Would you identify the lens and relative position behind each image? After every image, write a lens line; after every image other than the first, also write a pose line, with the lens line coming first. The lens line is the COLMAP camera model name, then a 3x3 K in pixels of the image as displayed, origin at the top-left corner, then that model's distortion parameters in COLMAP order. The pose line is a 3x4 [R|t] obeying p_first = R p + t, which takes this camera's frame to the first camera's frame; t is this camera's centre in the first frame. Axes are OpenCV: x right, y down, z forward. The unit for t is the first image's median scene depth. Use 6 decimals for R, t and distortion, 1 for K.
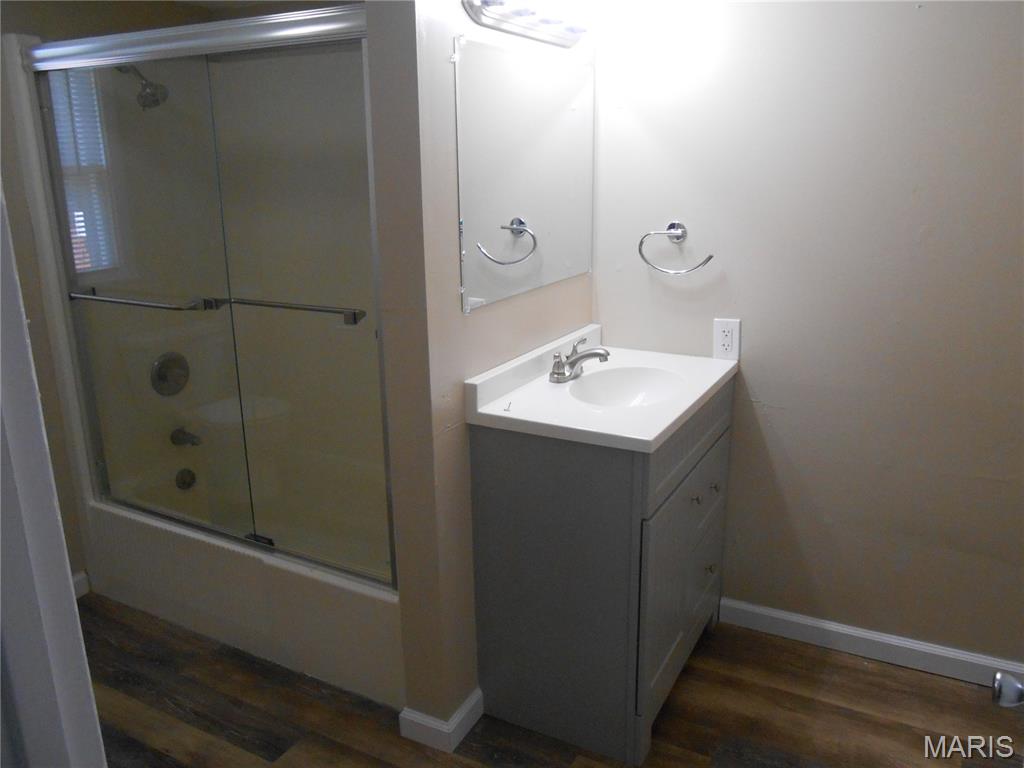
lens RADIAL K [[786.9, 0, 509.3], [0, 786.9, 380.1], [0, 0, 1]] dist [-0.031031, 0.042366]
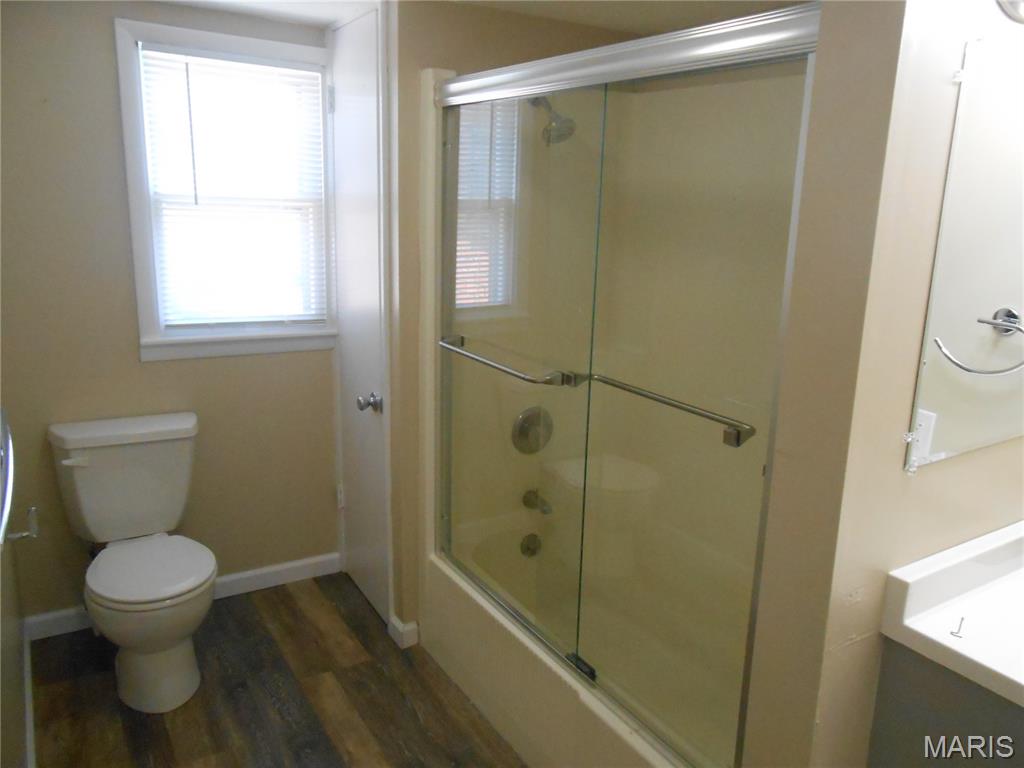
lens RADIAL K [[786.9, 0, 517.7], [0, 786.9, 375.5], [0, 0, 1]] dist [-0.031031, 0.042366]
pose [[0.871542, 0.145617, -0.468200, -0.035609], [-0.163345, 0.986565, 0.002772, -0.086895], [0.462313, 0.074063, 0.883618, 0.219336]]
